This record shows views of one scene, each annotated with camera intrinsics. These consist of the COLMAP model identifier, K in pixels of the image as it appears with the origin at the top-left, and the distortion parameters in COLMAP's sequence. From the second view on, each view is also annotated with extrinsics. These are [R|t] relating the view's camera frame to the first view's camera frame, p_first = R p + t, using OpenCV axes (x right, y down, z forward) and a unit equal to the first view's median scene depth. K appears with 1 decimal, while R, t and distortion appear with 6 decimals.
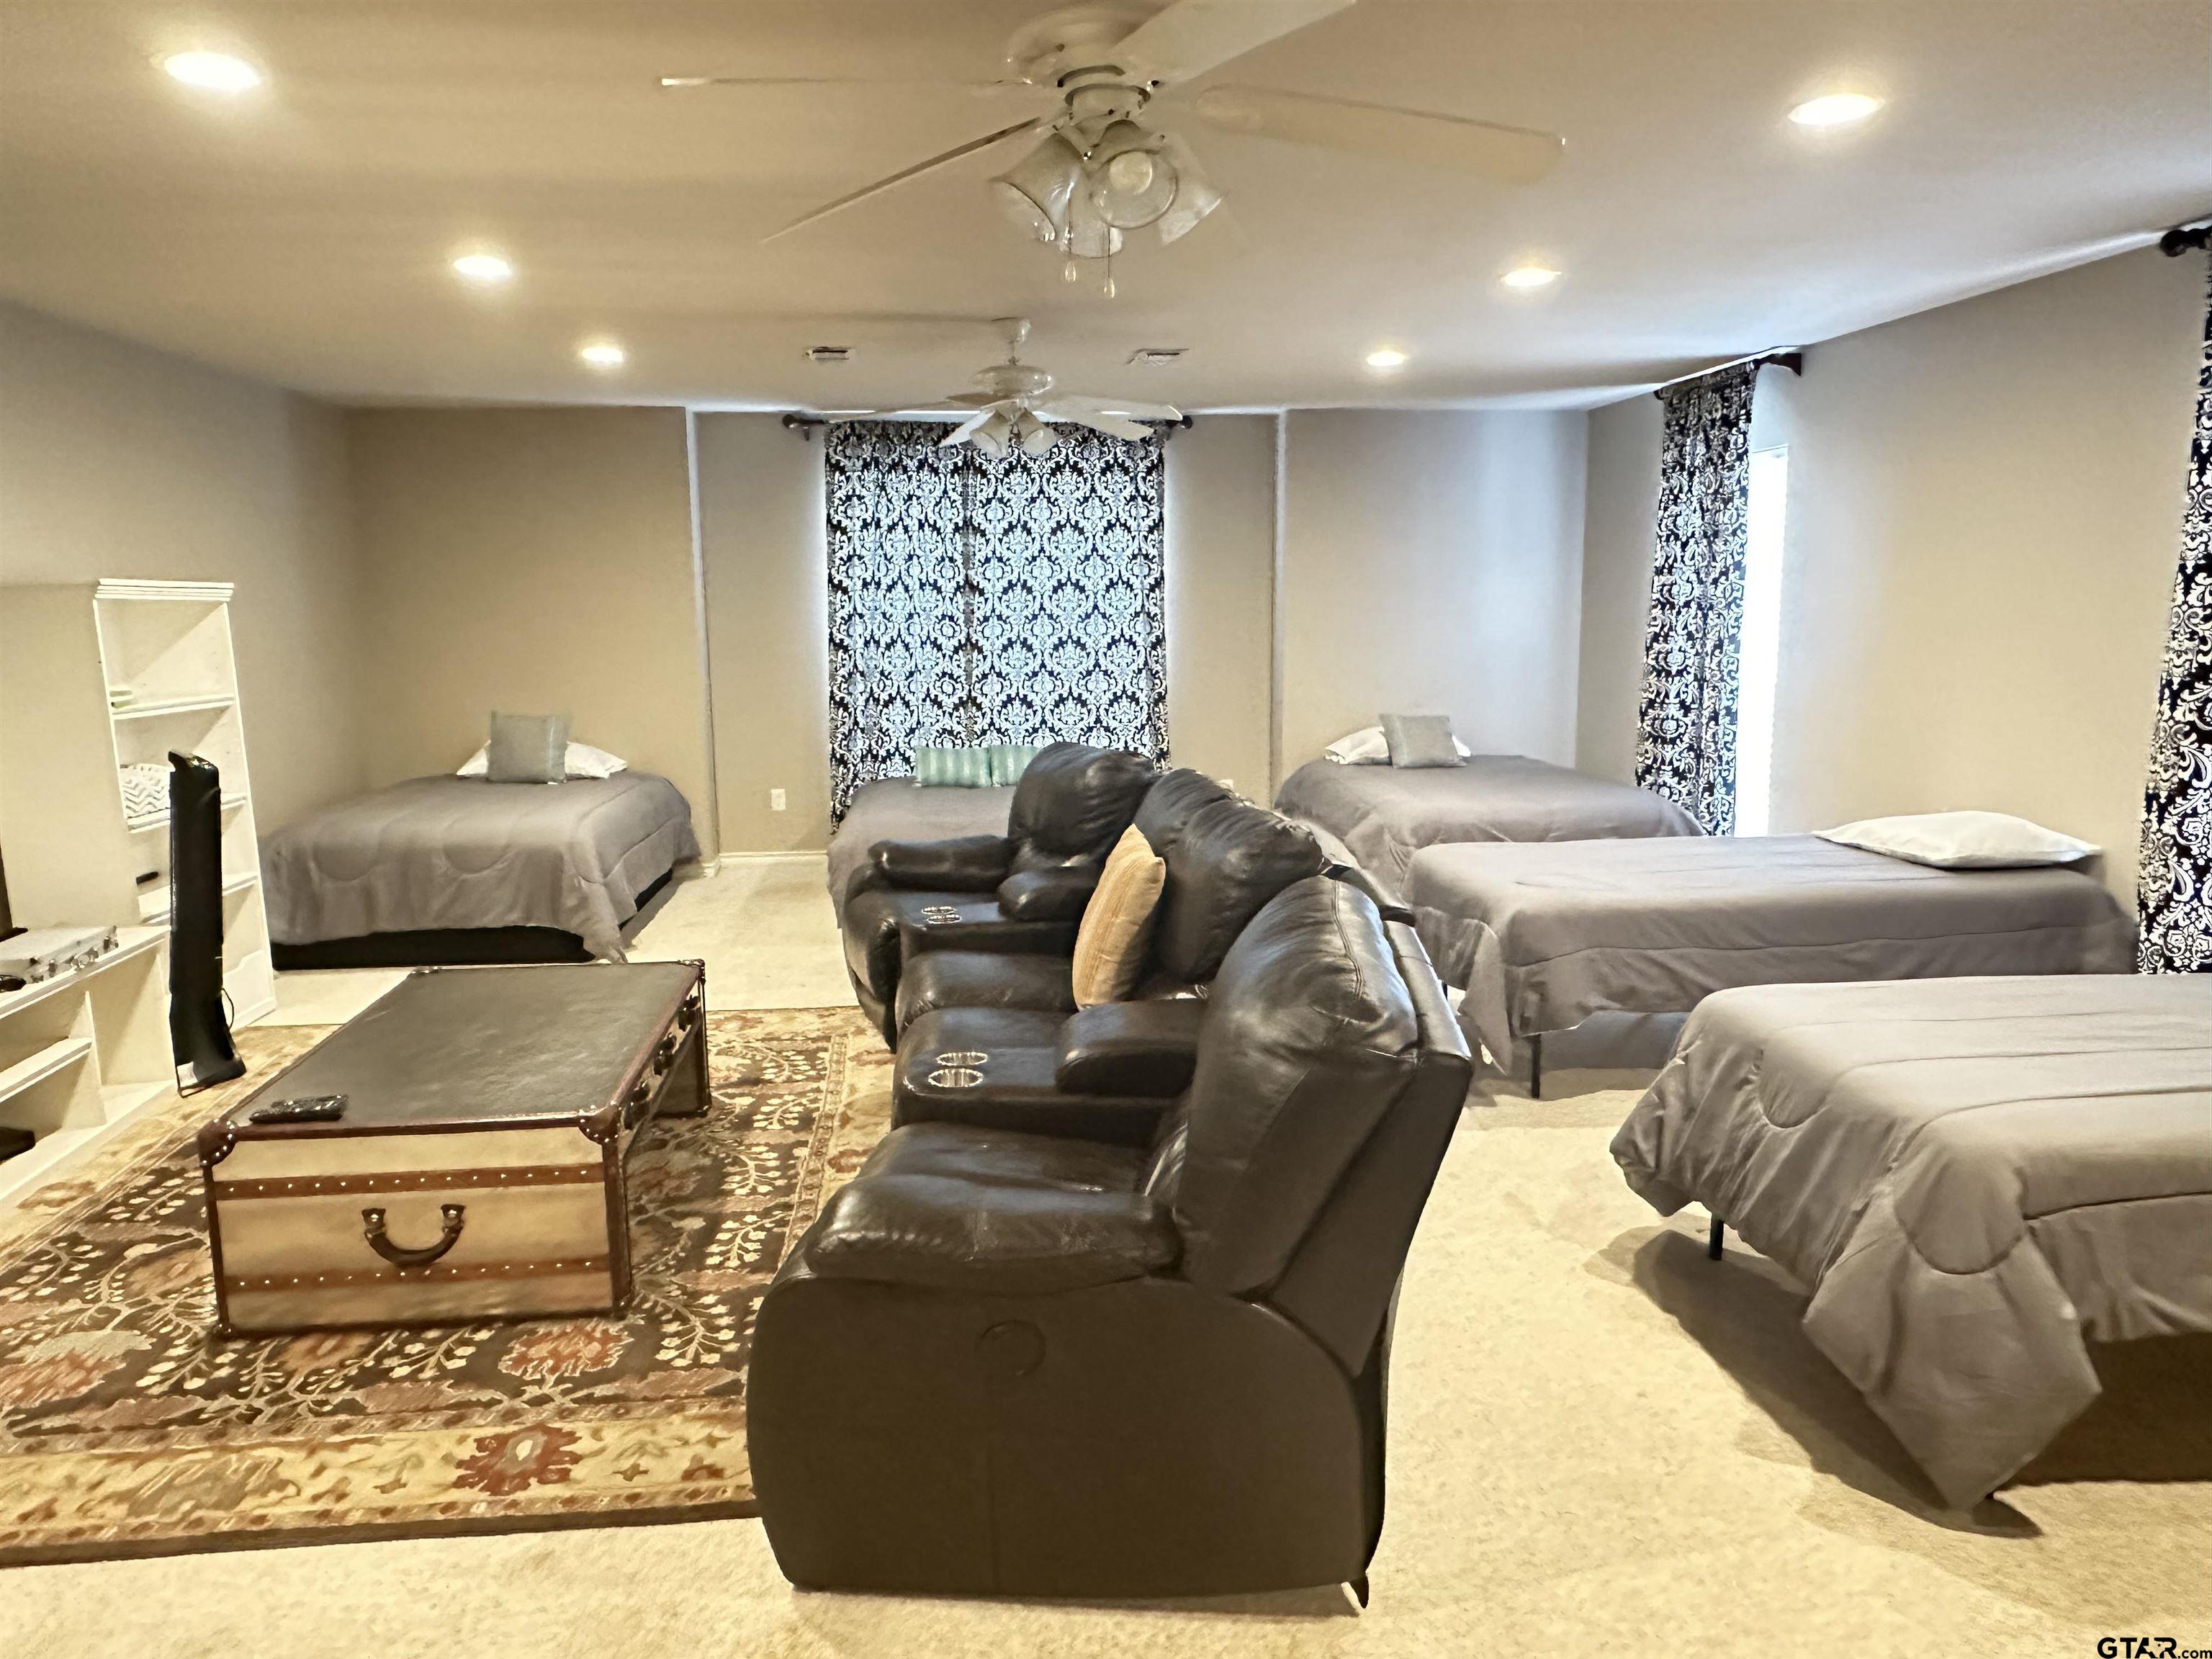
lens RADIAL K [[1500.5, 0, 1105.9], [0, 1500.5, 834.6], [0, 0, 1]] dist [0.009809, 0.001605]
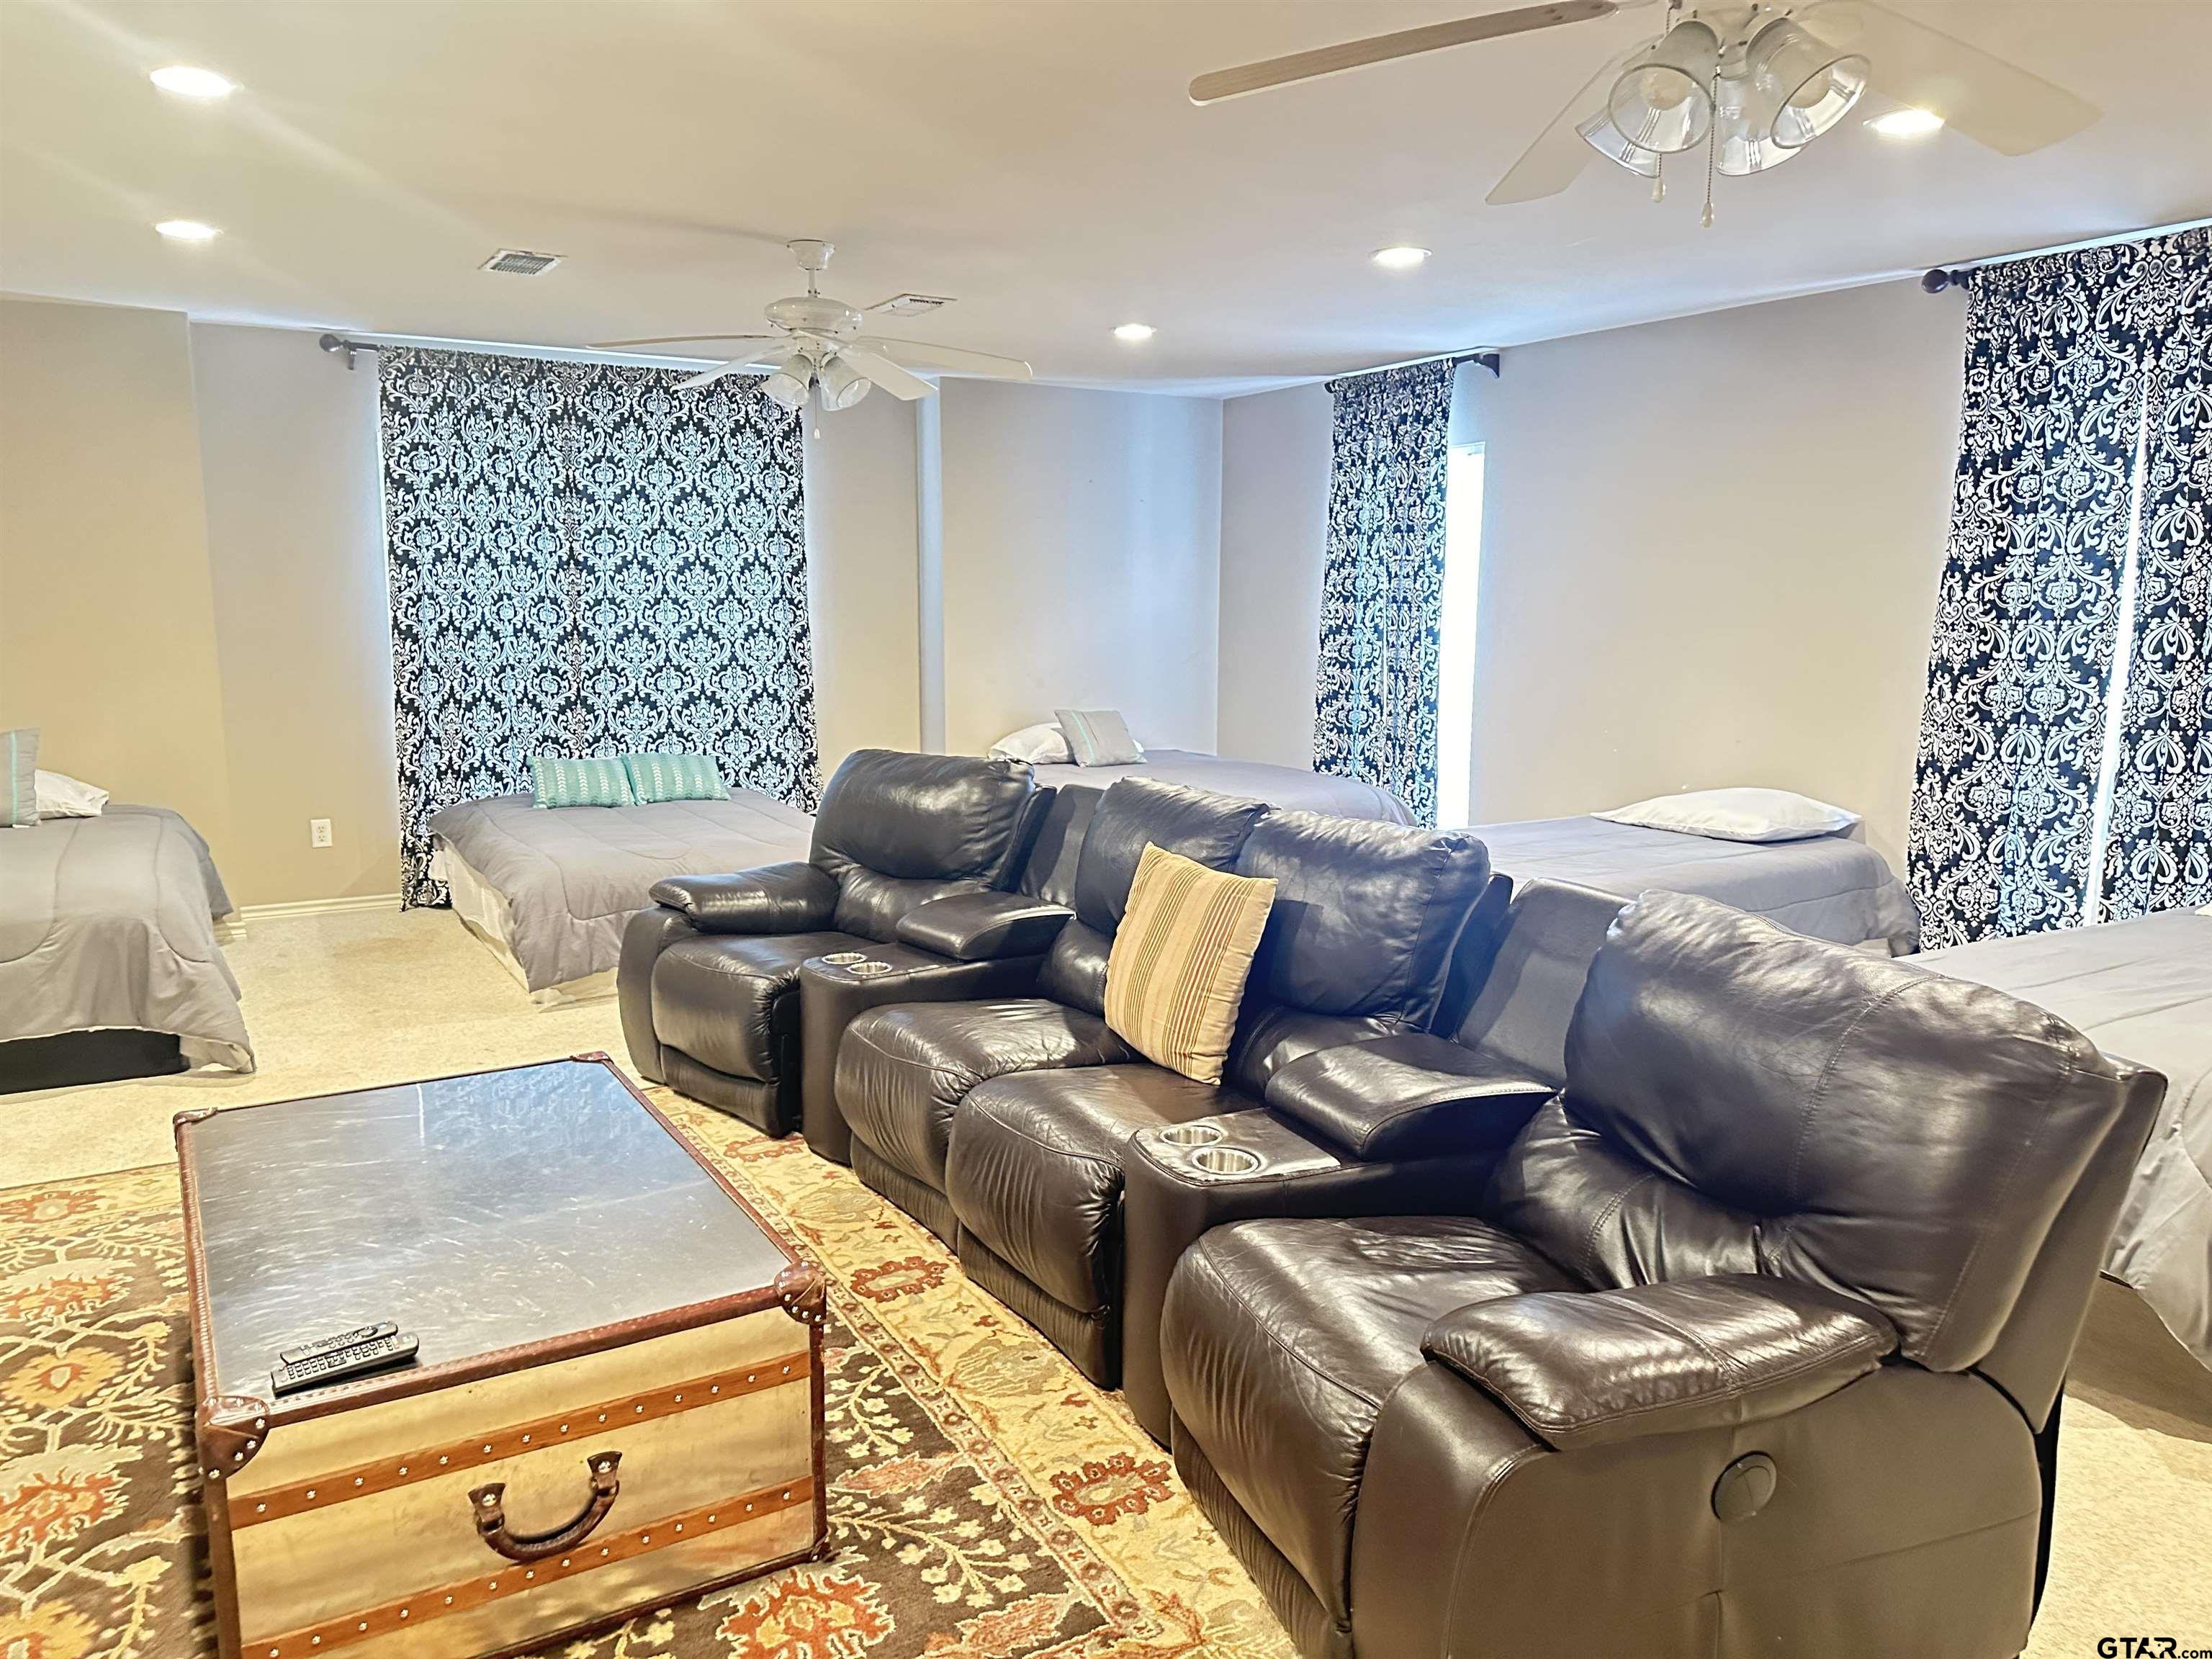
lens RADIAL K [[1557.8, 0, 1108.4], [0, 1557.8, 841.4], [0, 0, 1]] dist [0.035671, -0.023257]
pose [[0.907078, -0.052378, 0.417691, -0.222126], [0.050783, 0.998598, 0.014939, -0.012454], [-0.417888, 0.007660, 0.908466, 0.113889]]
